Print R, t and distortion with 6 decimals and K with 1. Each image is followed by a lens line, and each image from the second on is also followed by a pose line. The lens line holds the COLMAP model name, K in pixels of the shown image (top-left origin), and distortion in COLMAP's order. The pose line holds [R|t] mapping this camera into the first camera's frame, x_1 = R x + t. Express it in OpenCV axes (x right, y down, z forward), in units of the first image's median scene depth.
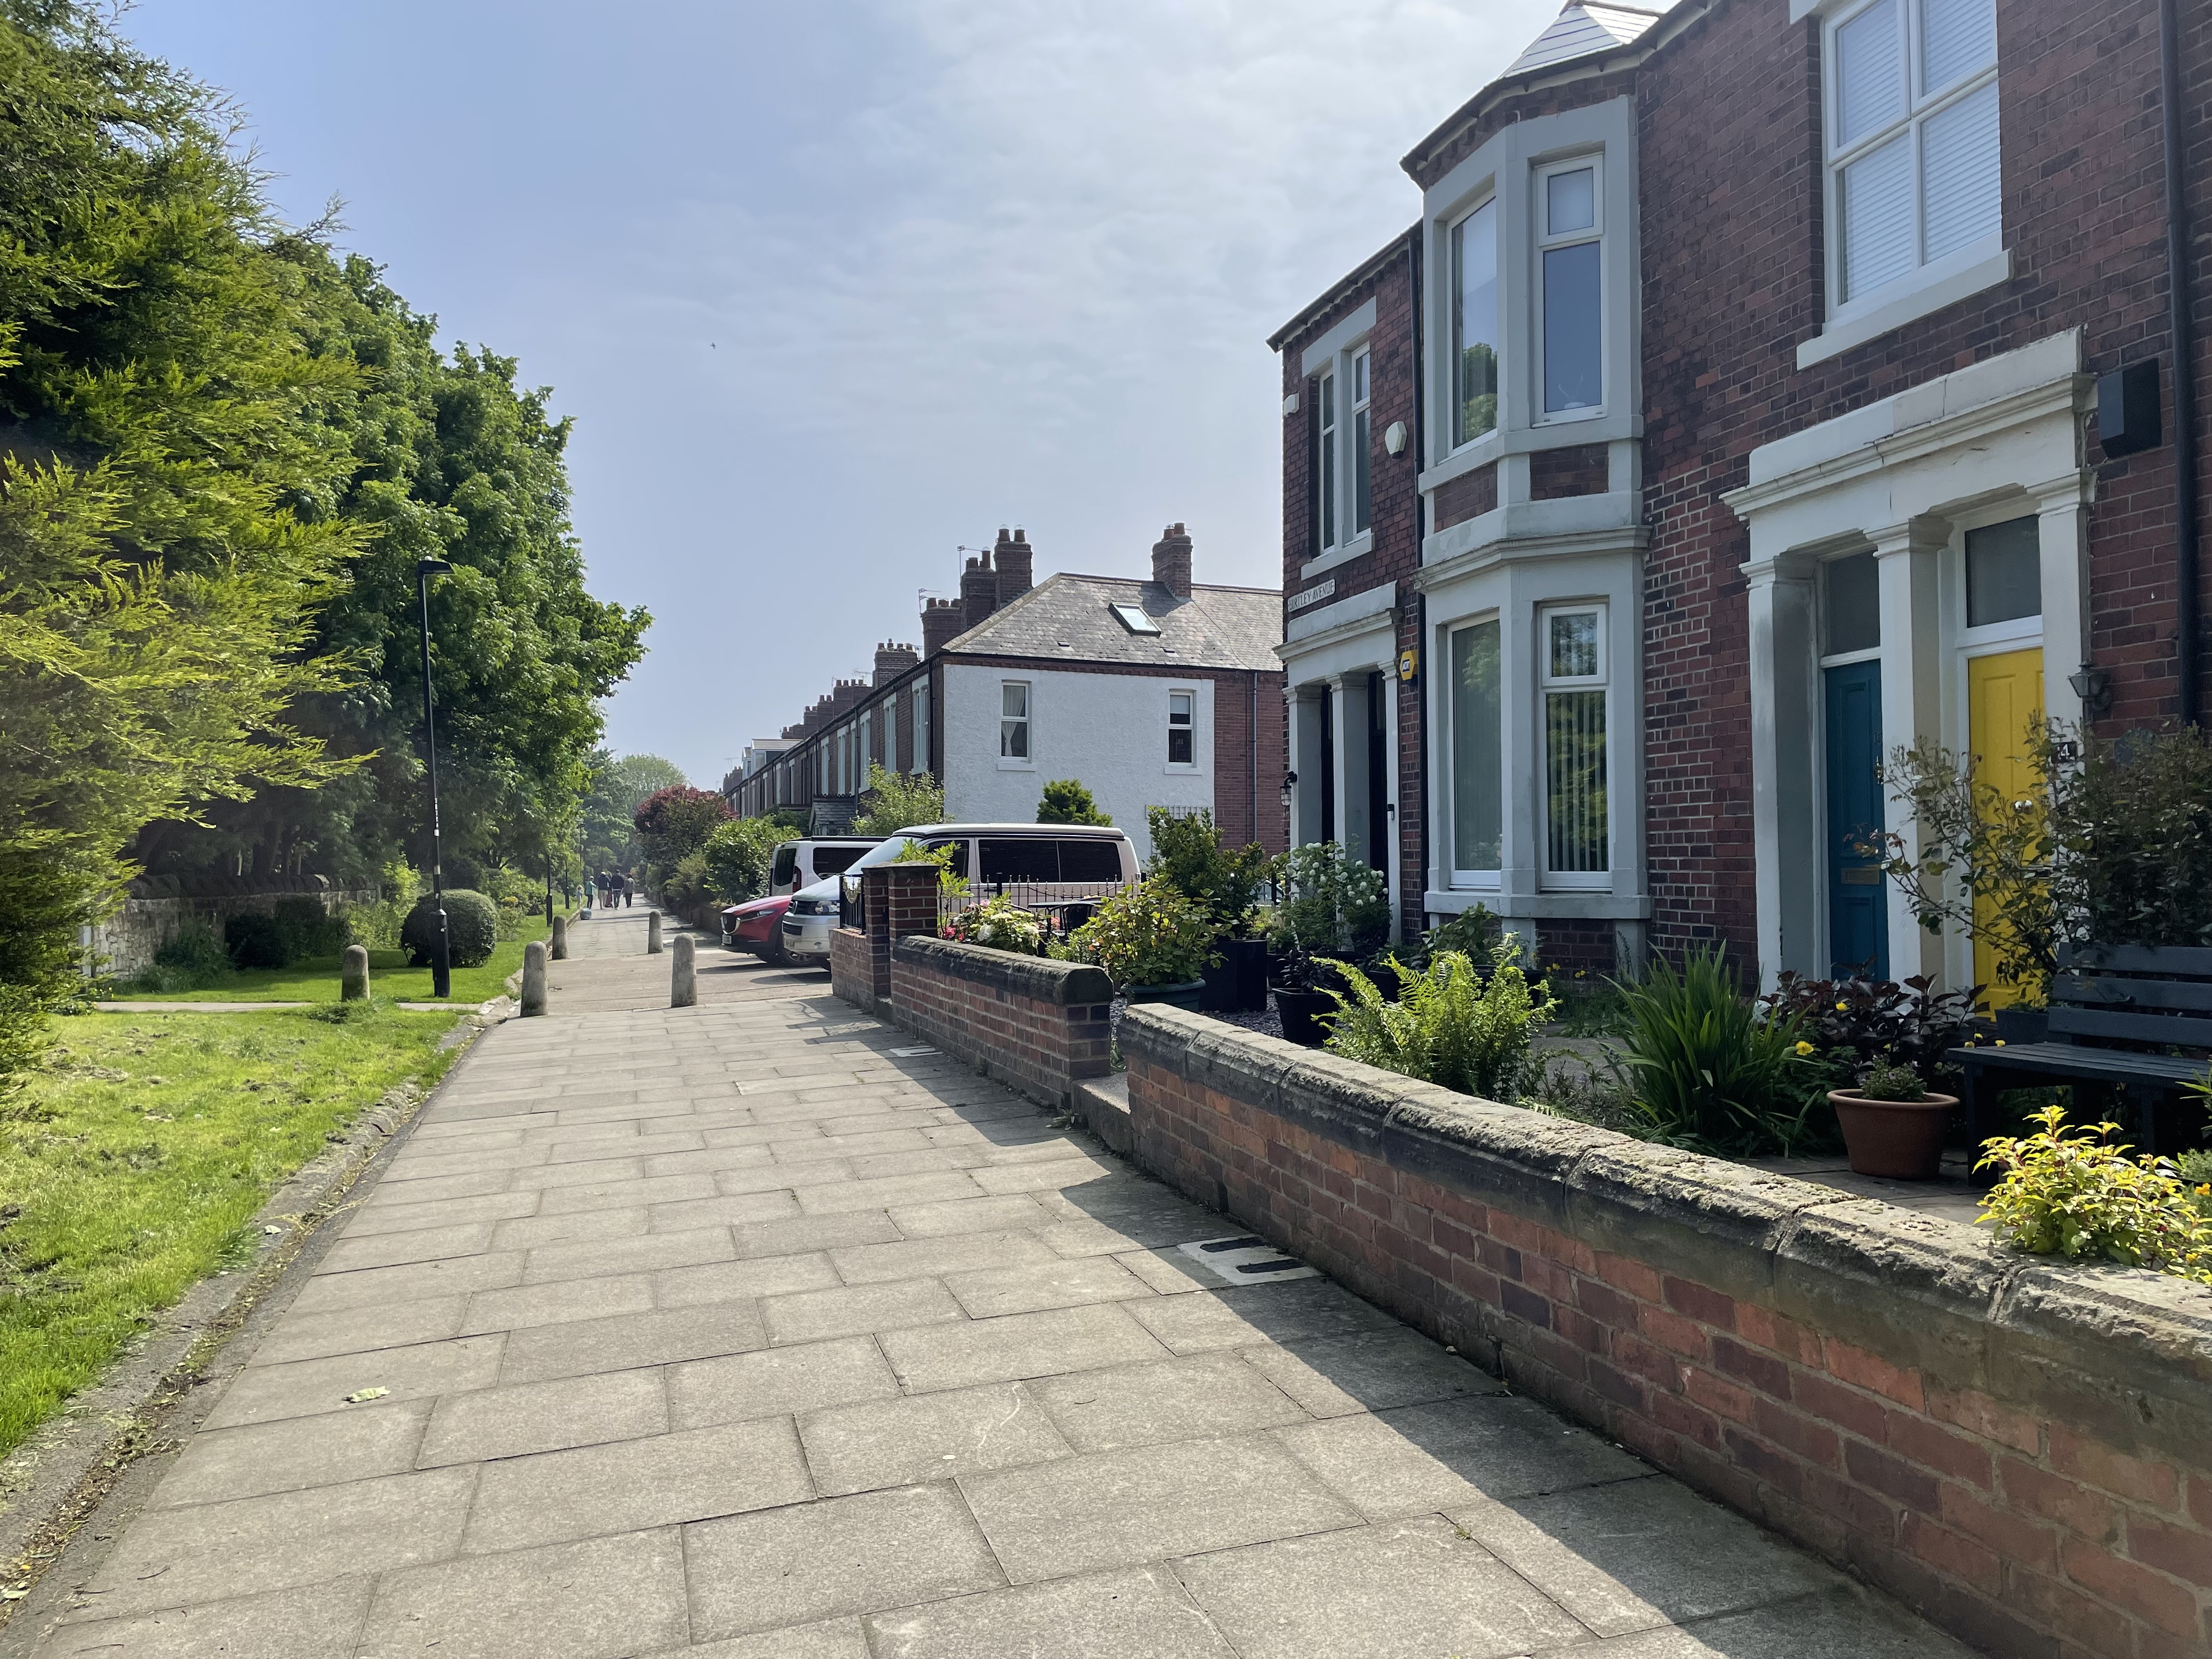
lens RADIAL K [[1656.8, 0, 1088.2], [0, 1656.8, 825.7], [0, 0, 1]] dist [0.082898, -0.100154]
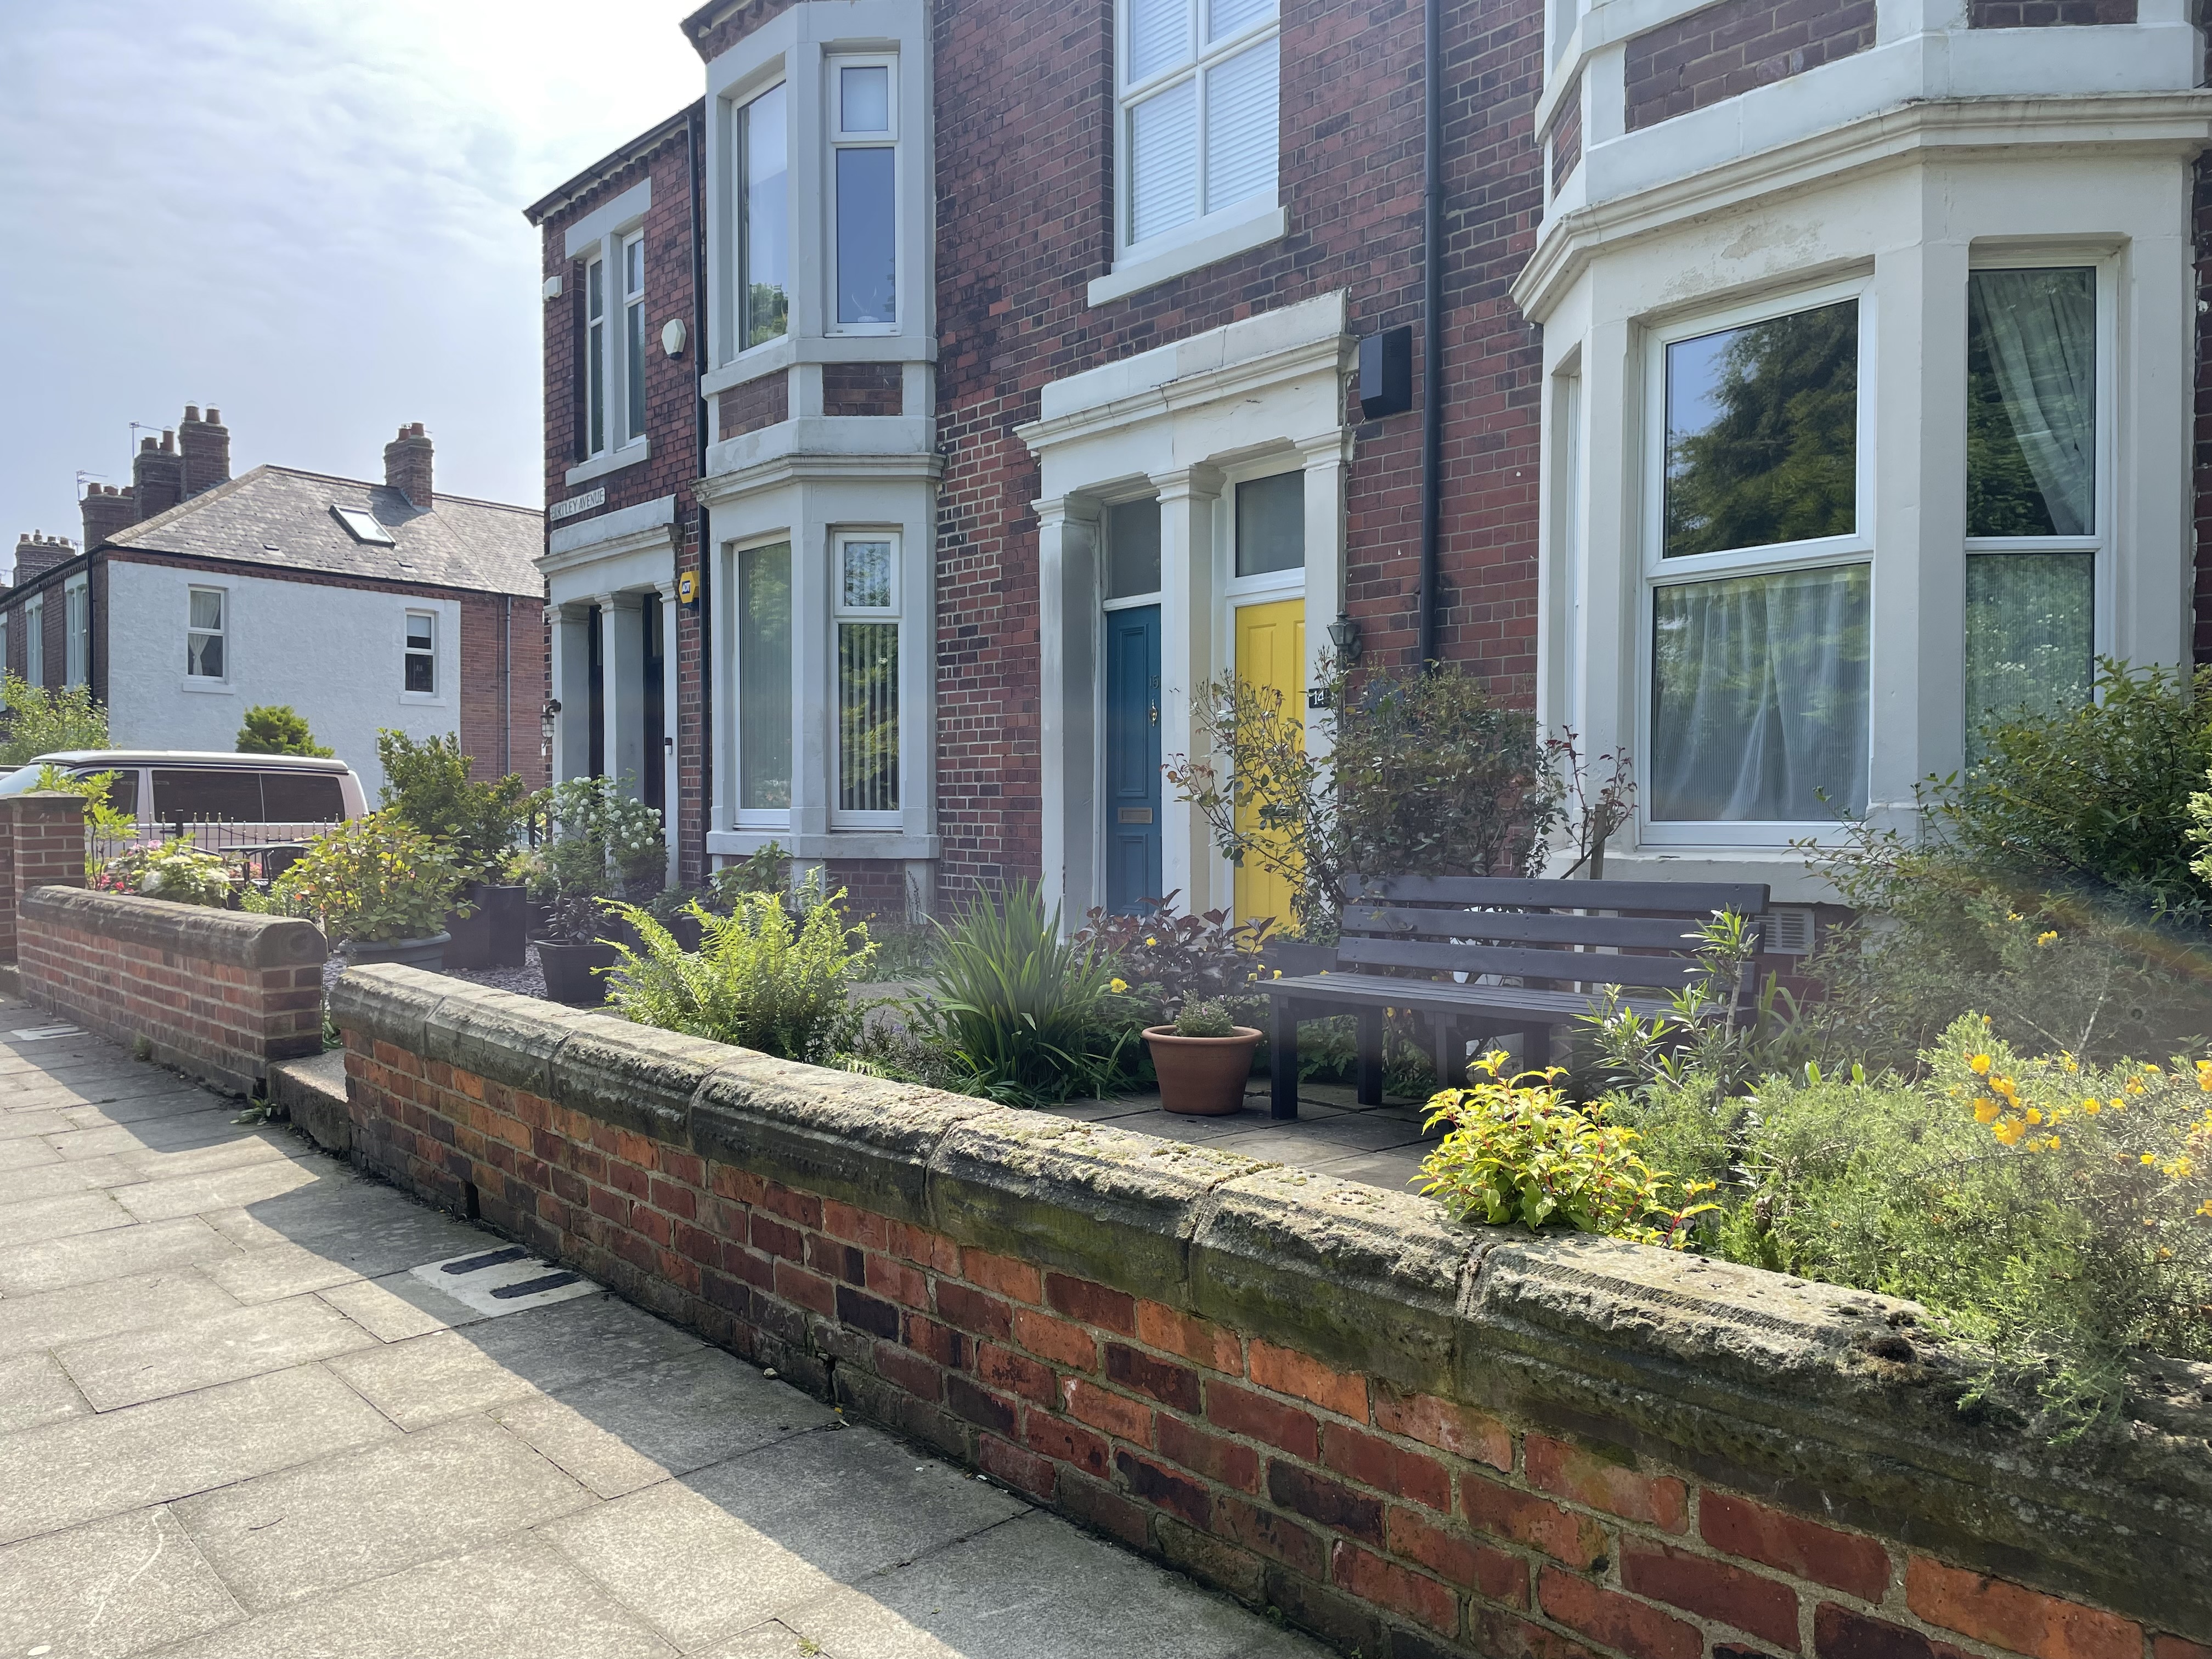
lens RADIAL K [[1656.8, 0, 1090.3], [0, 1656.8, 837.6], [0, 0, 1]] dist [0.082898, -0.100154]
pose [[0.906220, 0.001930, 0.422802, 0.006049], [-0.018326, 0.999229, 0.034719, 0.010121], [-0.422409, -0.039211, 0.905557, 0.103776]]
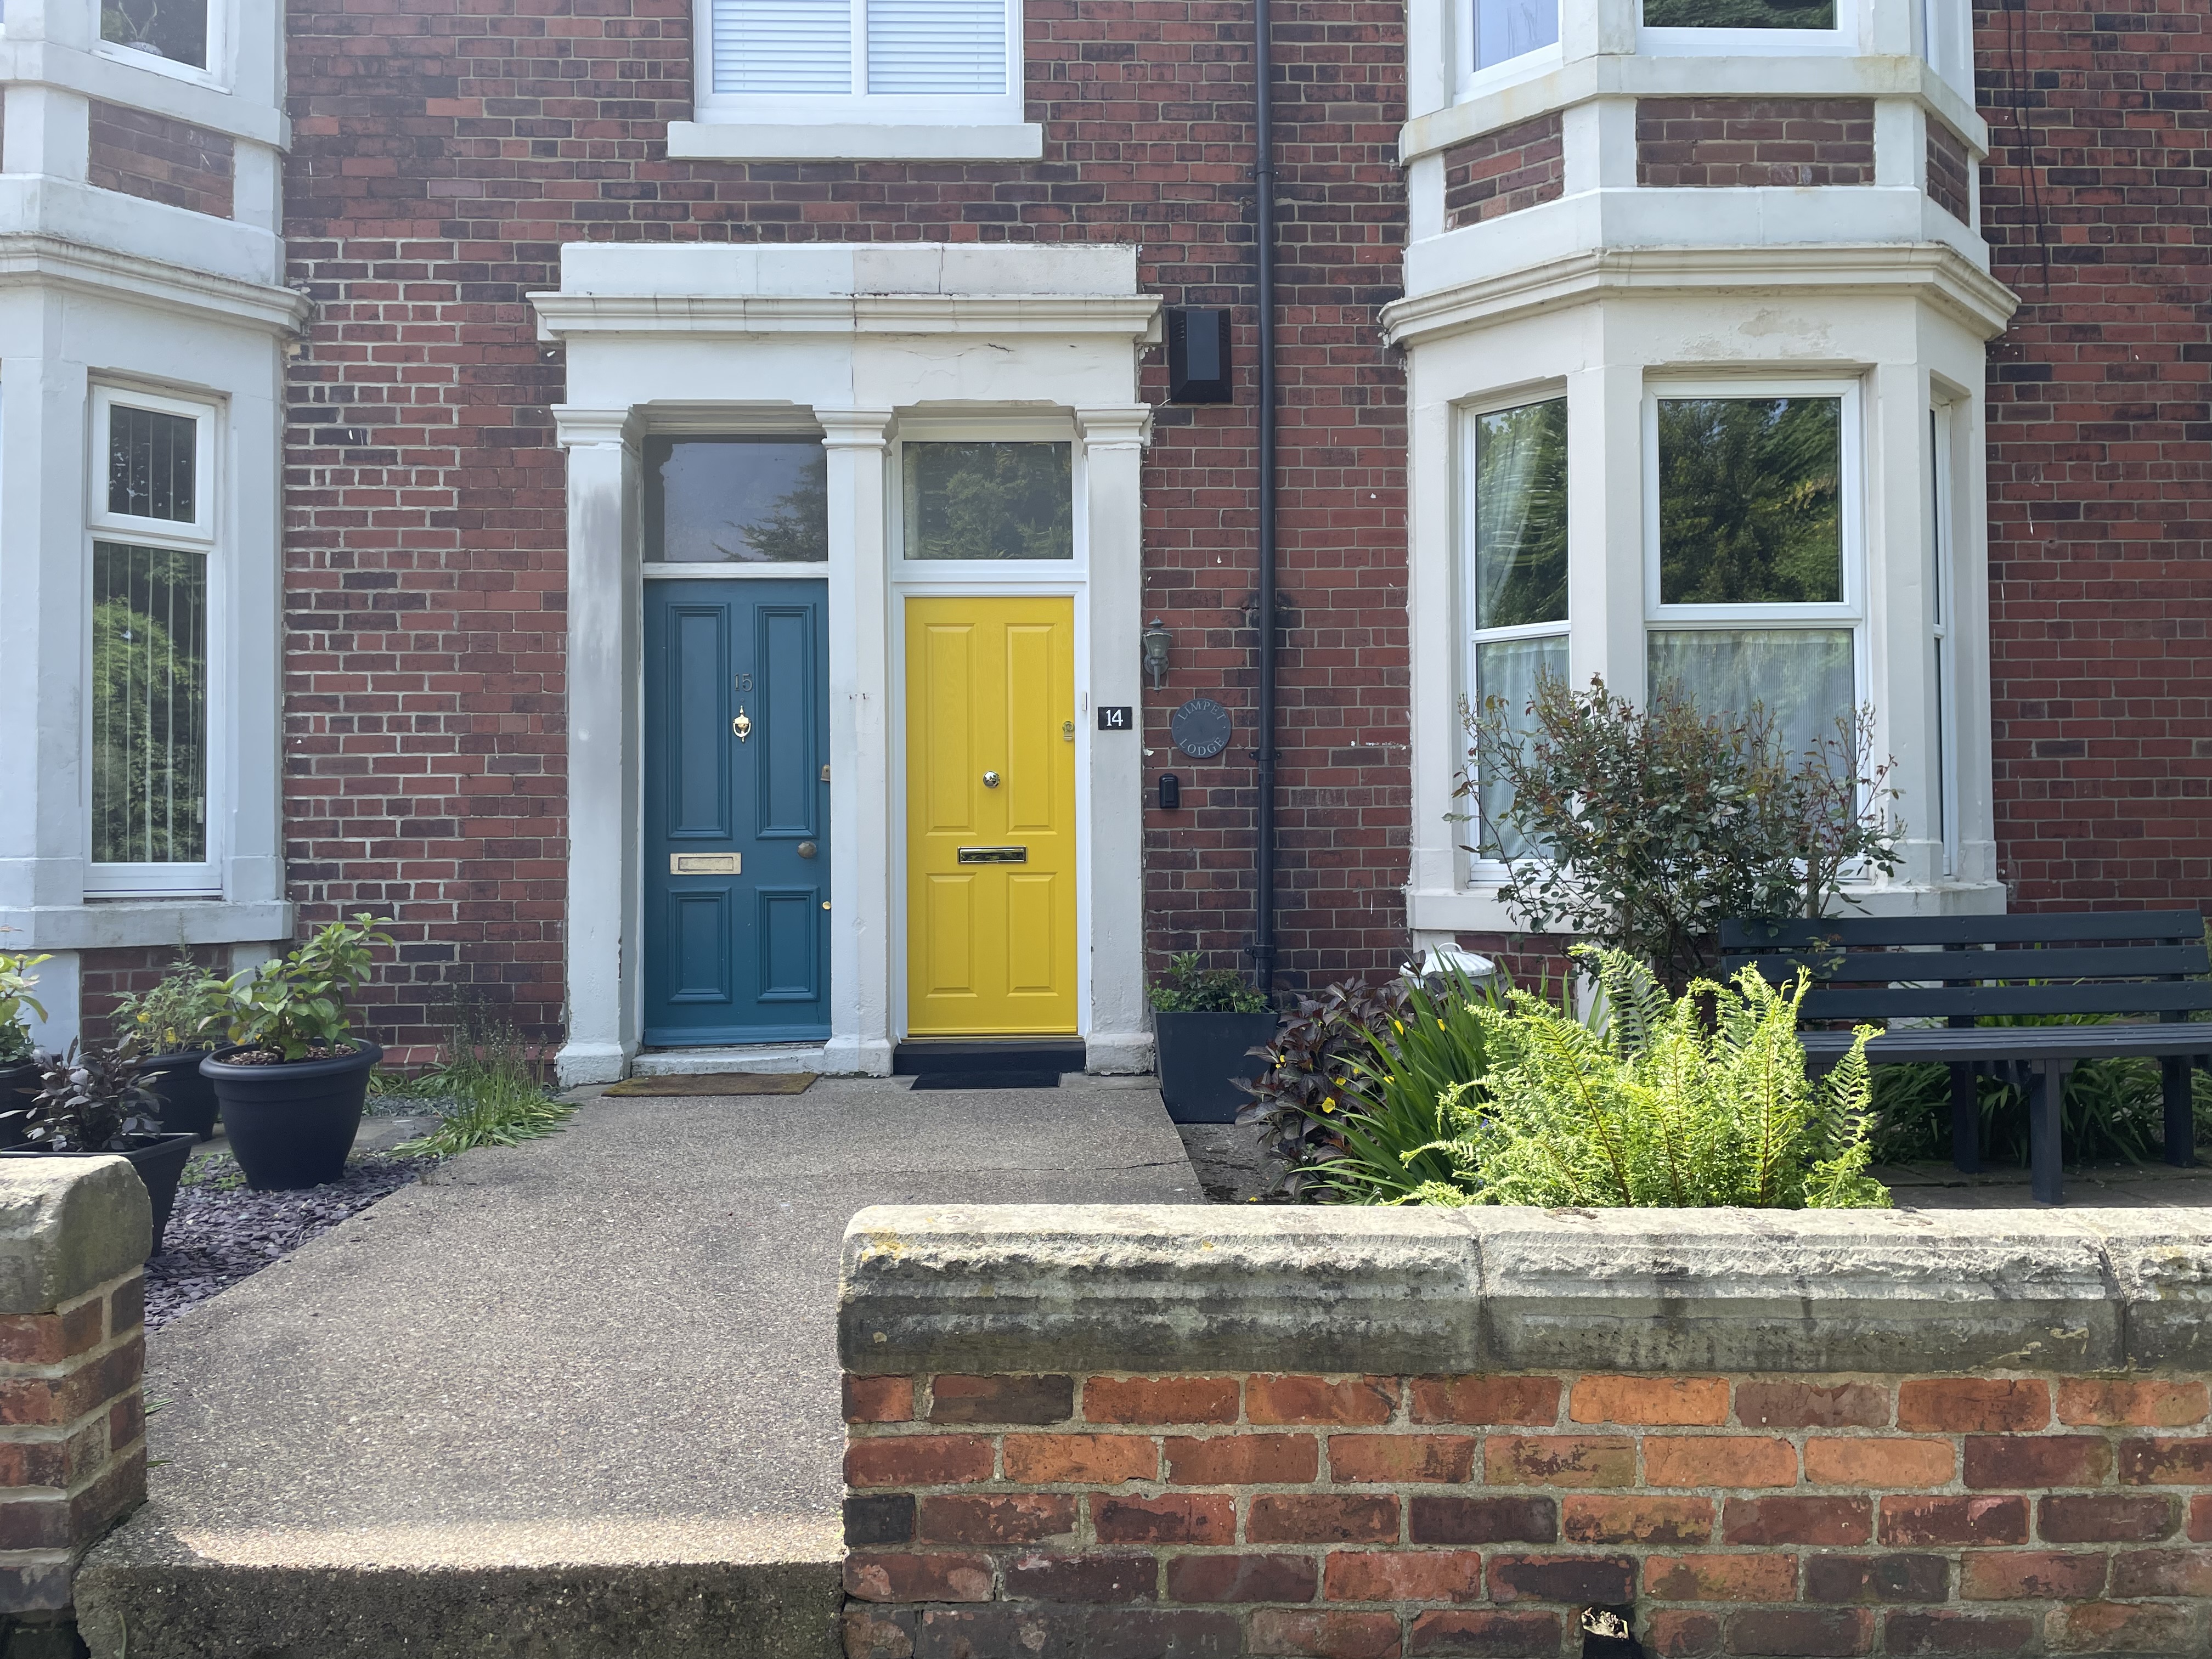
lens RADIAL K [[1656.8, 0, 1114.9], [0, 1656.8, 808.6], [0, 0, 1]] dist [0.082898, -0.100154]
pose [[0.236851, 0.031540, 0.971034, -0.247923], [-0.016627, 0.999458, -0.028408, 0.026889], [-0.971404, -0.009417, 0.237247, 0.731960]]
